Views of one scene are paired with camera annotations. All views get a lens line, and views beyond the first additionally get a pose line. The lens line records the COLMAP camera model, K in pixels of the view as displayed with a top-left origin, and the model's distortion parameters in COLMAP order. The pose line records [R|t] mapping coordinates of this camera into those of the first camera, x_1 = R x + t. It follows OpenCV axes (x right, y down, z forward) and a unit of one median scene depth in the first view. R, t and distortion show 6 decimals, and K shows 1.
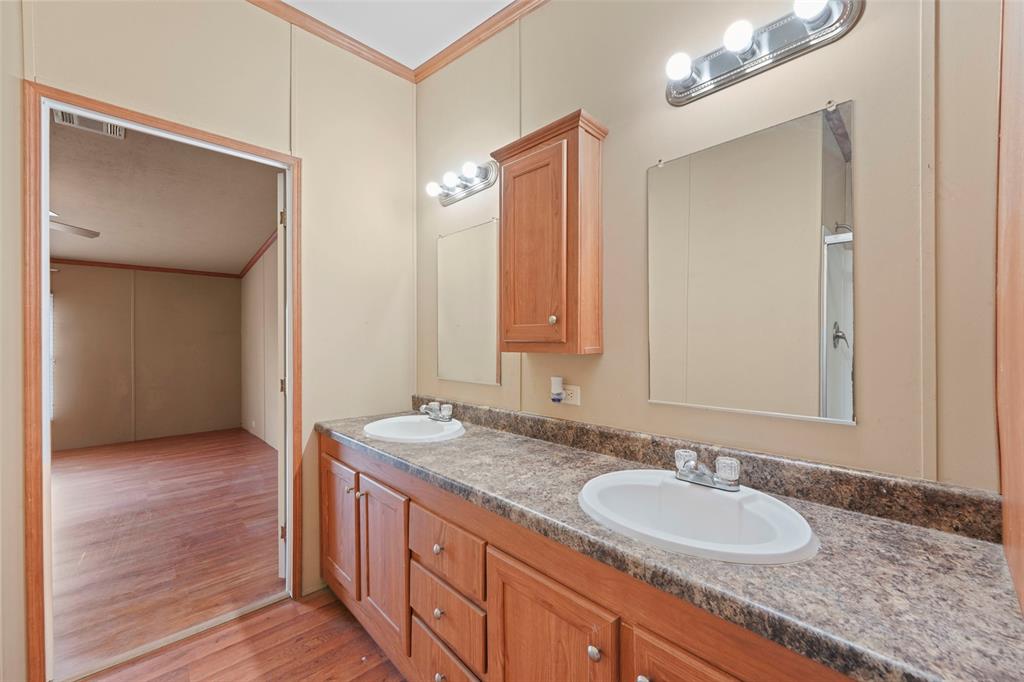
lens RADIAL K [[408.5, 0, 504.9], [0, 408.5, 340.1], [0, 0, 1]] dist [0.008392, -0.002184]
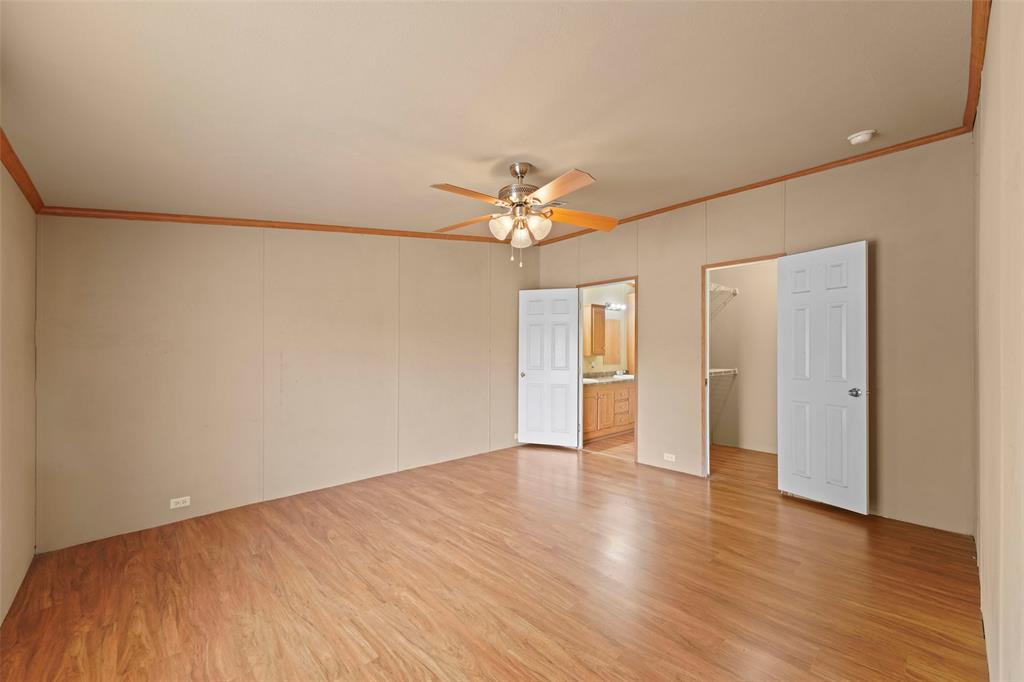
lens RADIAL K [[414.4, 0, 506.3], [0, 414.4, 348.2], [0, 0, 1]] dist [0.009917, -0.000360]
pose [[0.015975, 0.007807, 0.999842, -4.175842], [0.001198, 0.999969, -0.007827, -0.014240], [-0.999872, 0.001323, 0.015965, 1.864522]]
